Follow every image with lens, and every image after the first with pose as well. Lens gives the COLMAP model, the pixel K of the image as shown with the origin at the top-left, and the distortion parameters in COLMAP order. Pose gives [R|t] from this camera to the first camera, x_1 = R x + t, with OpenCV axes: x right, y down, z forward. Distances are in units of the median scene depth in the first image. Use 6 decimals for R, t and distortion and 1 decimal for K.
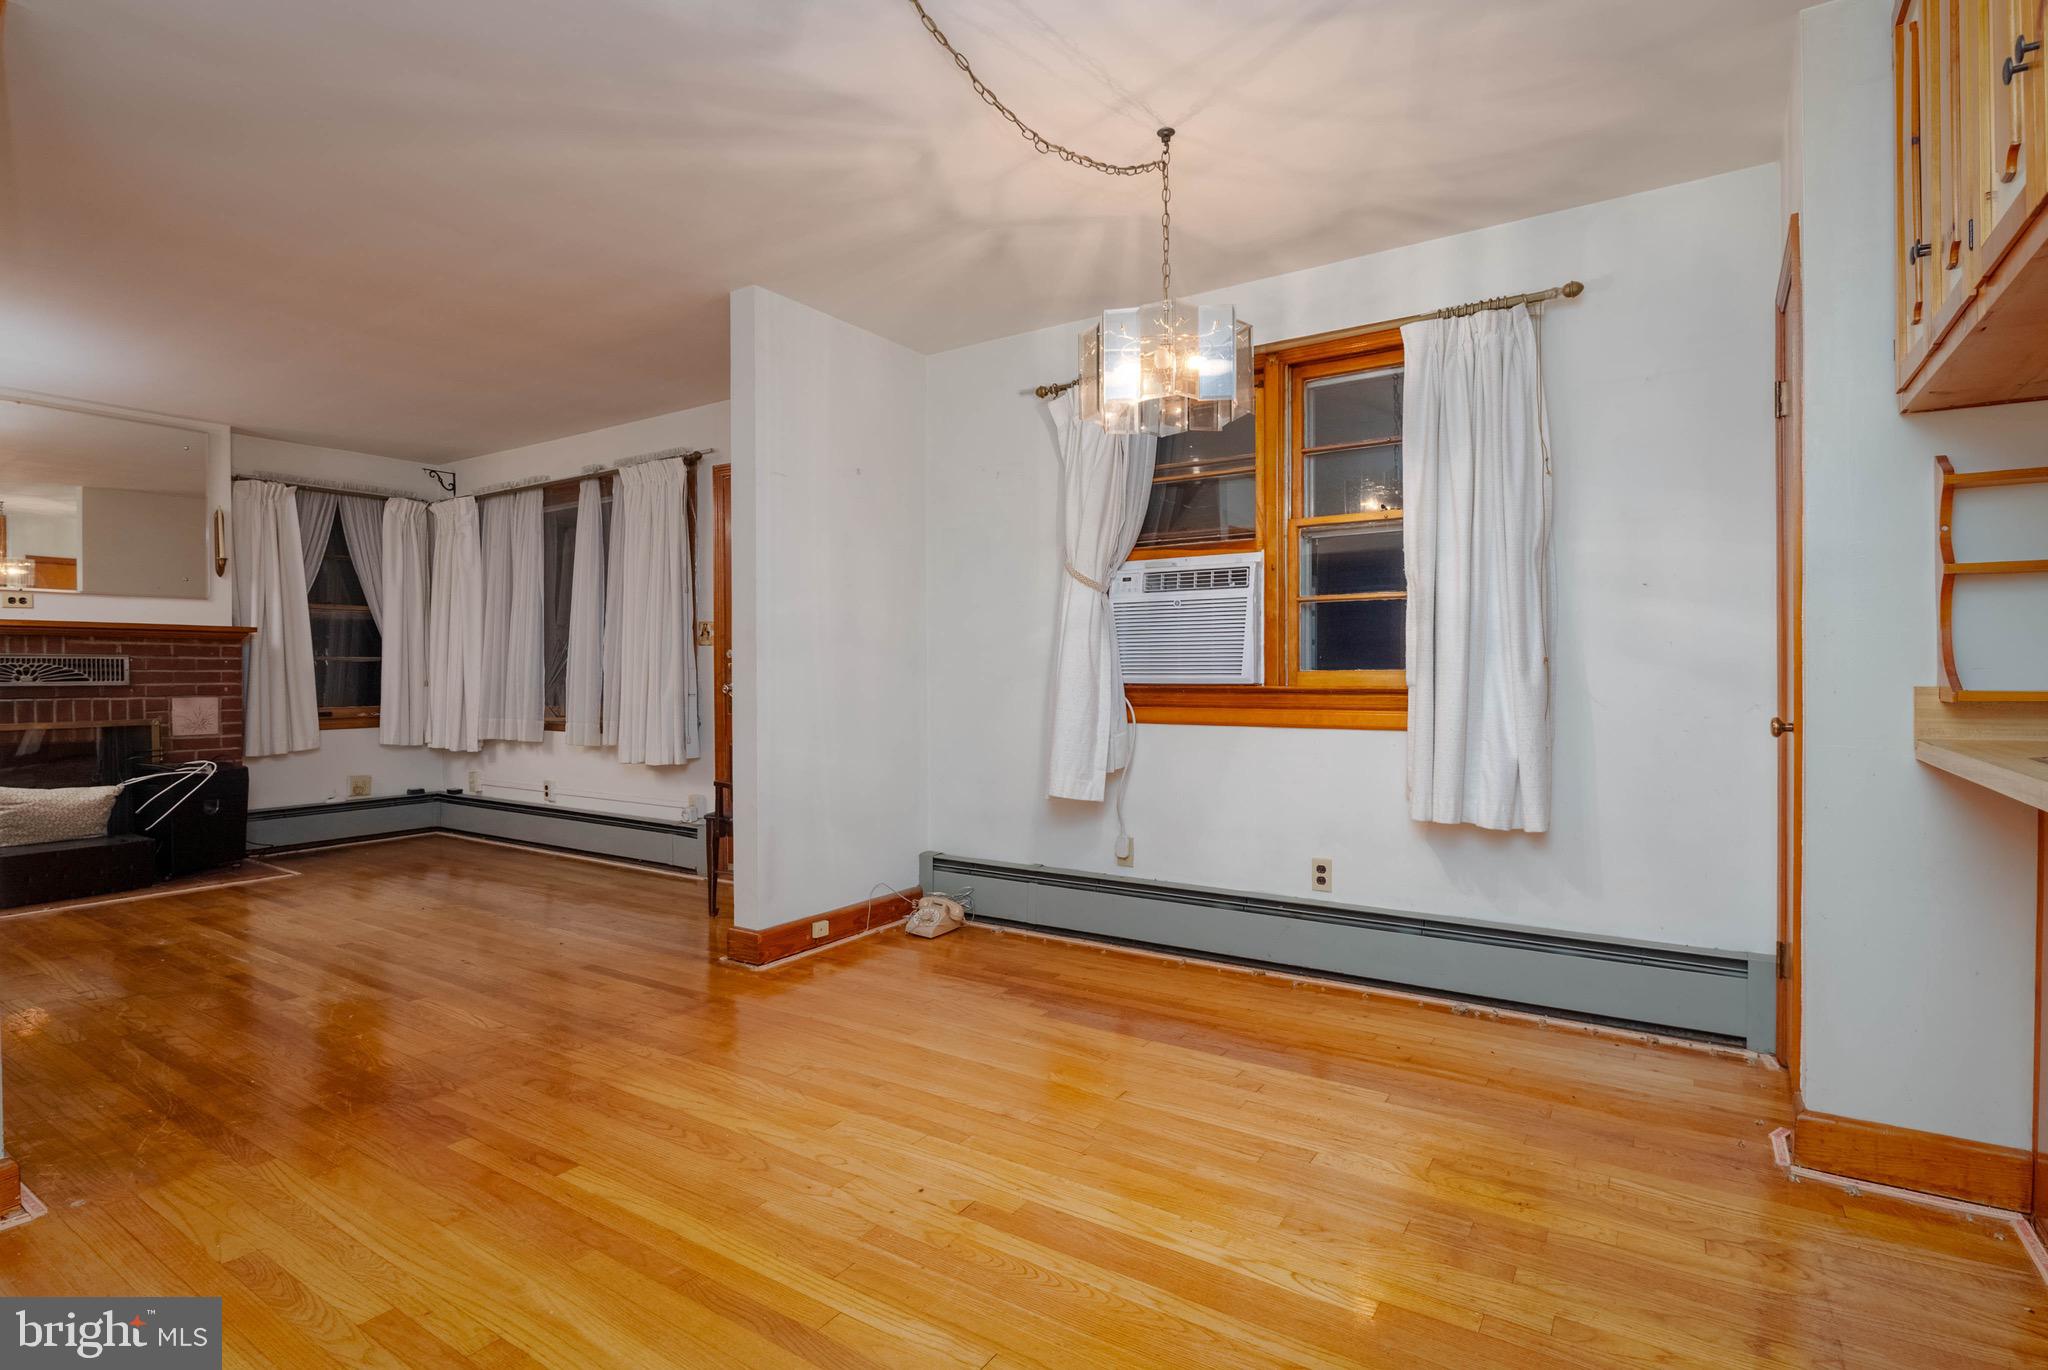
lens RADIAL K [[1008.3, 0, 1043.9], [0, 1008.3, 683.8], [0, 0, 1]] dist [0.000433, -0.008233]
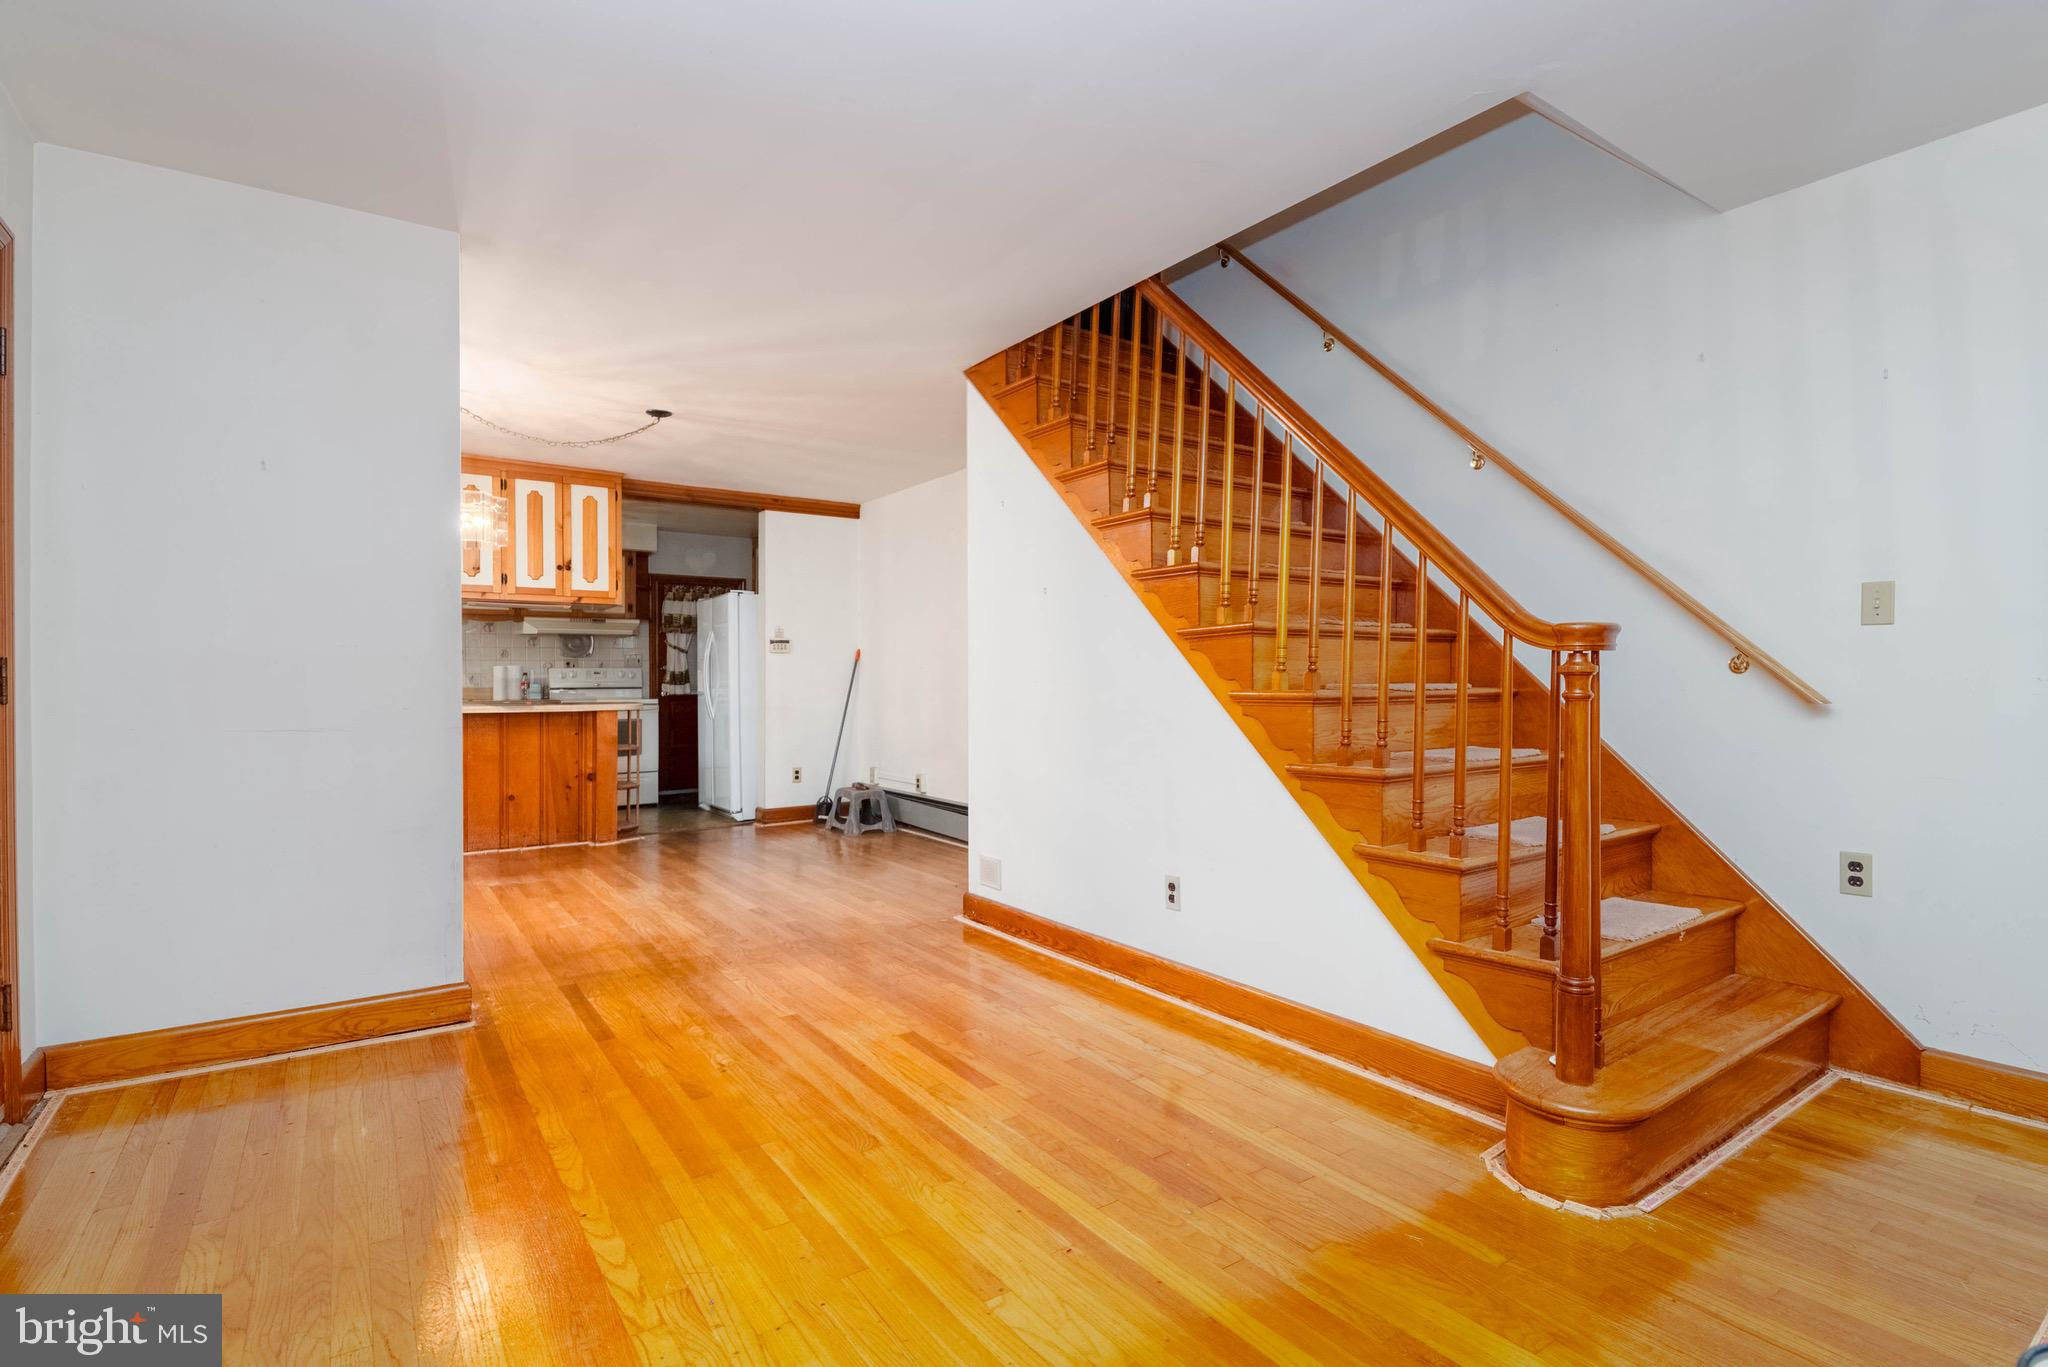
lens RADIAL K [[965.5, 0, 1033.2], [0, 965.5, 683.2], [0, 0, 1]] dist [0.000121, -0.009021]
pose [[-0.928973, 0.003340, 0.370133, -0.713876], [0.008471, 0.999889, 0.012240, -0.010169], [-0.370051, 0.014506, -0.928898, 1.067619]]
